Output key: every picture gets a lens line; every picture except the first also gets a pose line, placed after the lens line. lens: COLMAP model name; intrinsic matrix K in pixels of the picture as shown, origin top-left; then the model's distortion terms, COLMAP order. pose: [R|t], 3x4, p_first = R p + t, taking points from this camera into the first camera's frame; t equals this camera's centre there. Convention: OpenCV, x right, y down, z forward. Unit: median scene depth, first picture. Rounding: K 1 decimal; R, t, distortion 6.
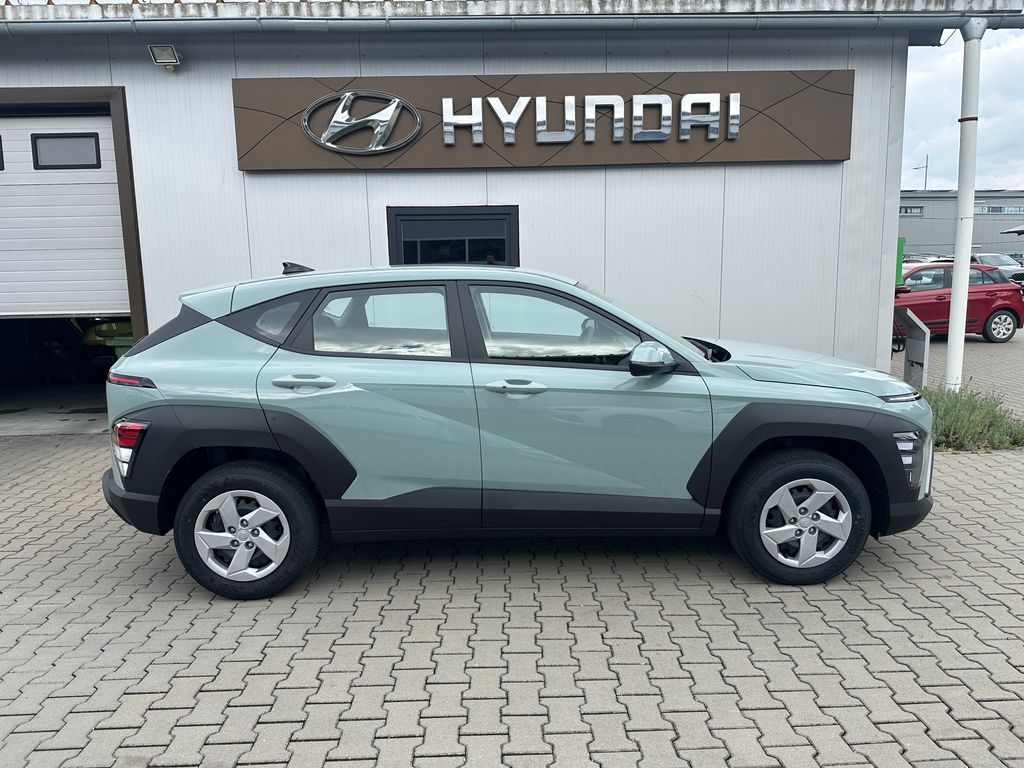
lens RADIAL K [[726.2, 0, 510.2], [0, 726.2, 384.5], [0, 0, 1]] dist [0.005853, -0.027588]
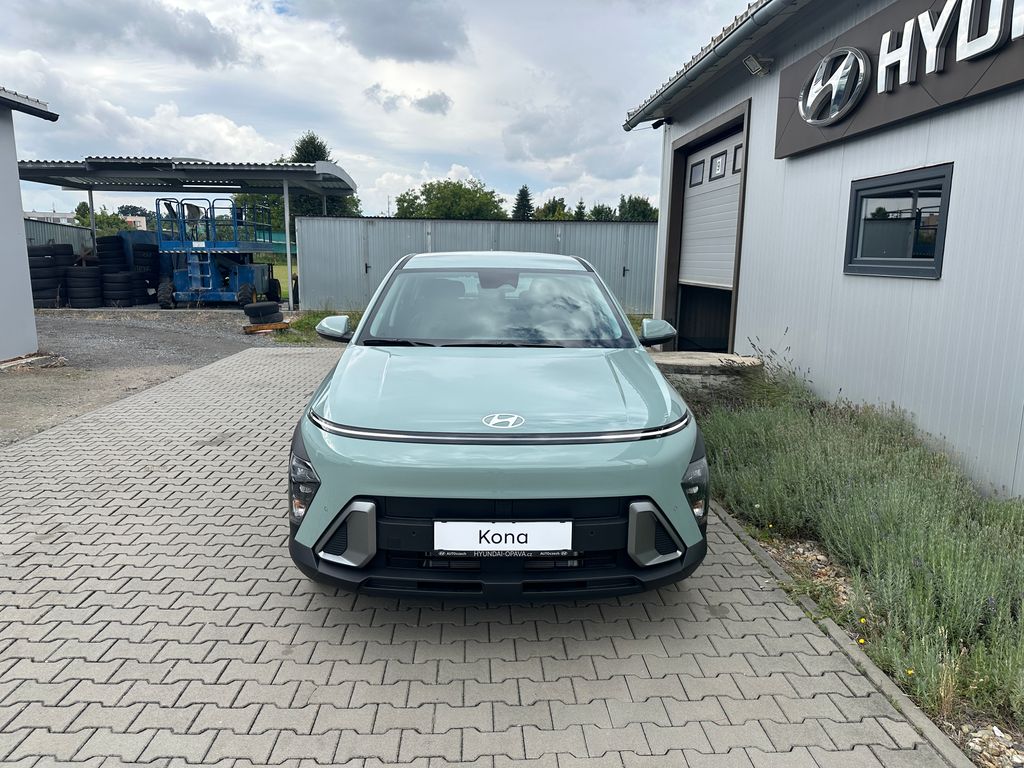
lens RADIAL K [[726.2, 0, 508.5], [0, 726.2, 385.4], [0, 0, 1]] dist [0.005853, -0.027588]
pose [[0.004501, 0.192458, -0.981295, 1.292300], [-0.160263, 0.968759, 0.189264, -0.204010], [0.987064, 0.156413, 0.035204, 1.129655]]
